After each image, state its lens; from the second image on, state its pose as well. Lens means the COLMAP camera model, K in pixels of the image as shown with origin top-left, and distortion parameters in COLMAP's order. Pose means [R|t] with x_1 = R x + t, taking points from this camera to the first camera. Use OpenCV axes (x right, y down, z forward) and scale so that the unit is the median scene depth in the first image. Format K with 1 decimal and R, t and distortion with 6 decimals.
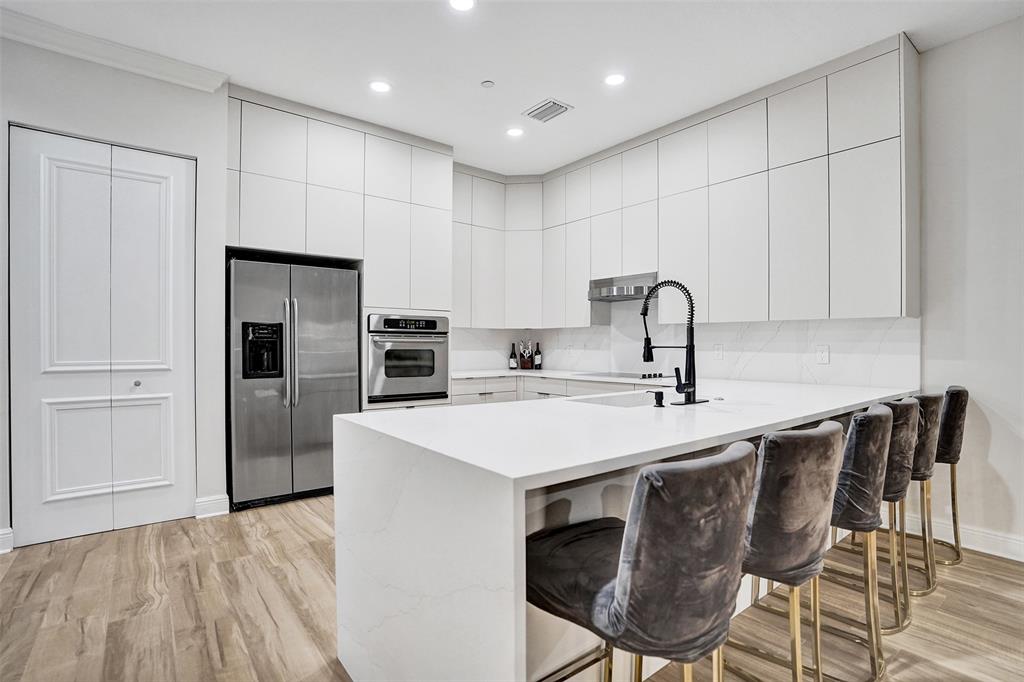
lens RADIAL K [[492.4, 0, 508.7], [0, 492.4, 345.6], [0, 0, 1]] dist [-0.049493, 0.018299]
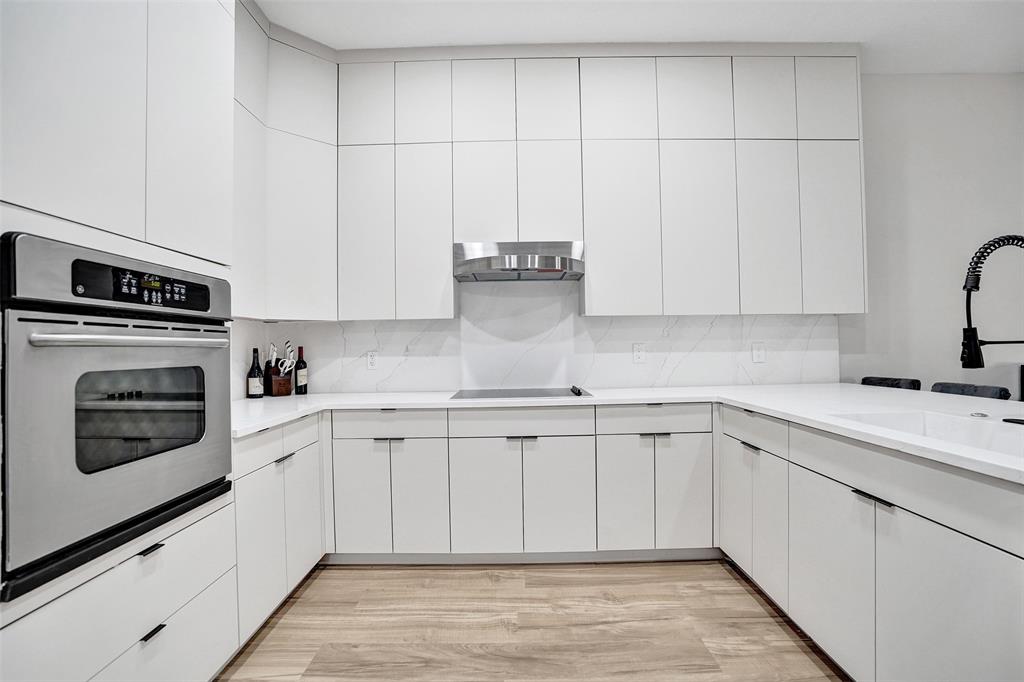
lens RADIAL K [[492.4, 0, 516.2], [0, 492.4, 344.2], [0, 0, 1]] dist [-0.049493, 0.018299]
pose [[0.612622, -0.008397, 0.790332, -0.308565], [0.019162, 0.999807, -0.004230, -0.002391], [-0.790144, 0.017736, 0.612665, 0.637831]]
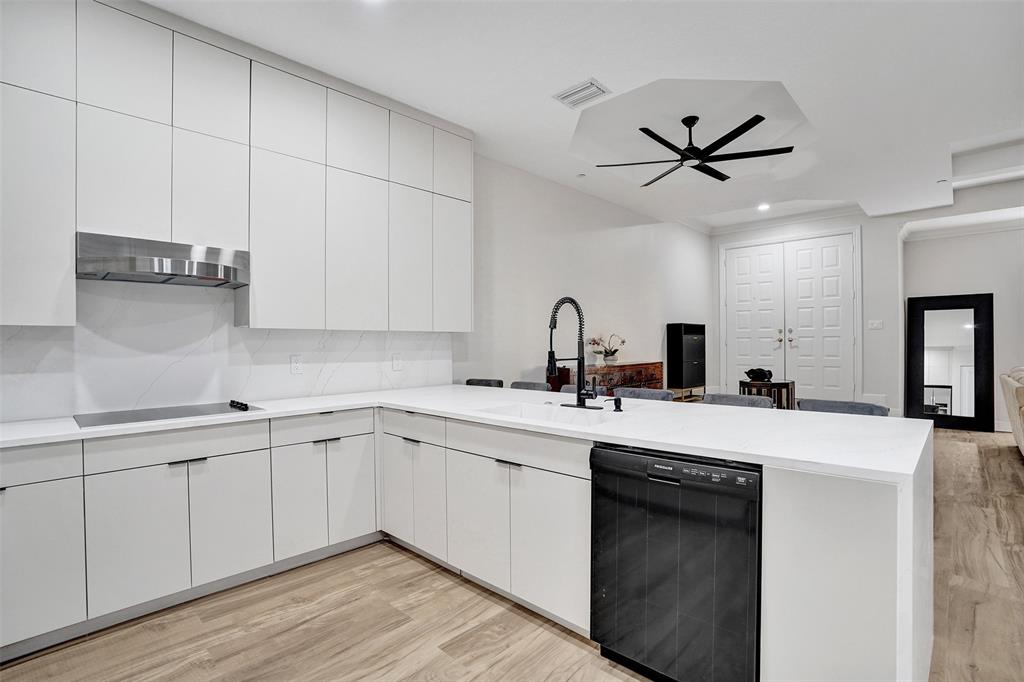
lens RADIAL K [[492.4, 0, 511.2], [0, 492.4, 342.8], [0, 0, 1]] dist [-0.049493, 0.018299]
pose [[-0.137462, -0.001712, 0.990506, -0.414556], [0.009202, 0.999953, 0.003005, -0.021993], [-0.990464, 0.009527, -0.137440, 0.721098]]
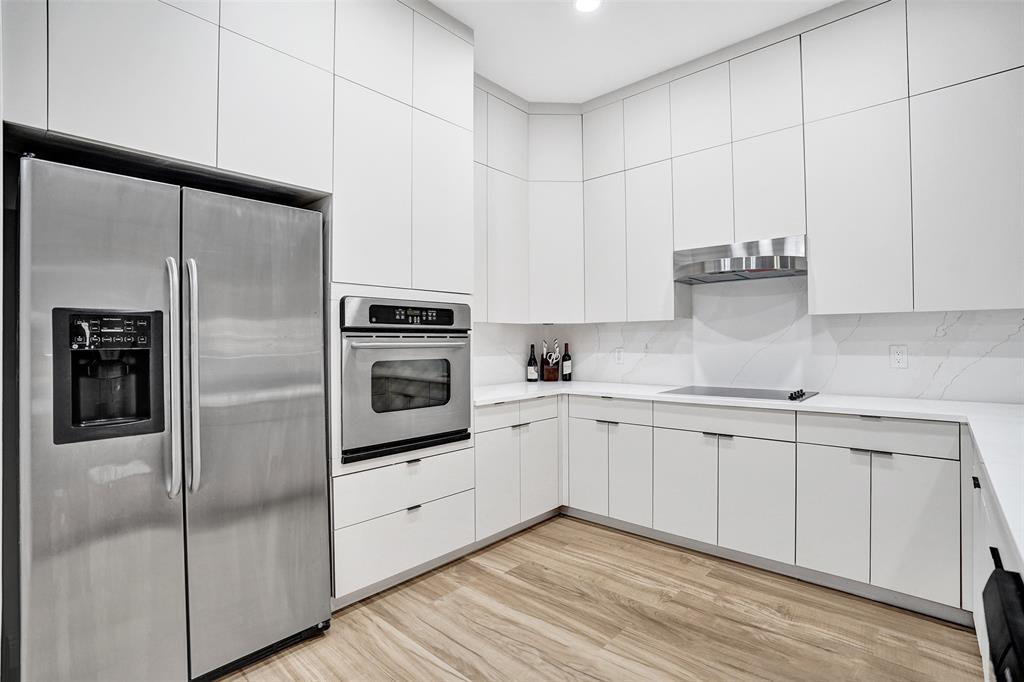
lens RADIAL K [[492.4, 0, 515.1], [0, 492.4, 336.8], [0, 0, 1]] dist [-0.049493, 0.018299]
pose [[0.983586, -0.008490, 0.180240, -0.191386], [0.010380, 0.999901, -0.009548, -0.012773], [-0.180141, 0.011263, 0.983576, 0.431356]]
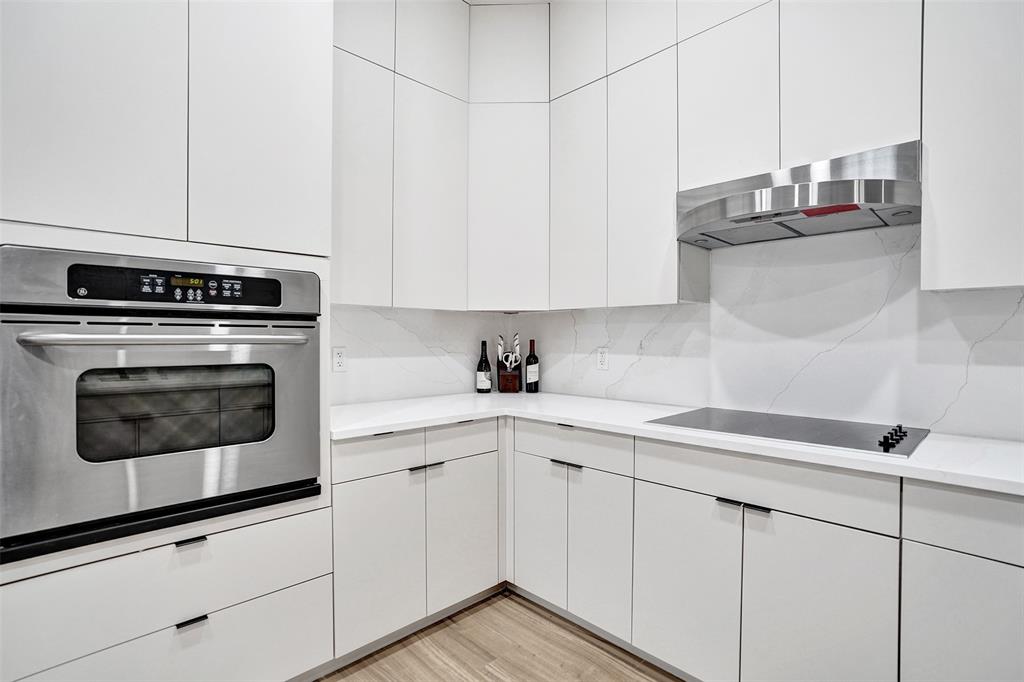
lens RADIAL K [[492.4, 0, 509.3], [0, 492.4, 341.9], [0, 0, 1]] dist [-0.049493, 0.018299]
pose [[0.994463, -0.002486, 0.105059, -0.023815], [0.001743, 0.999973, 0.007155, -0.010016], [-0.105074, -0.006932, 0.994440, 0.678956]]
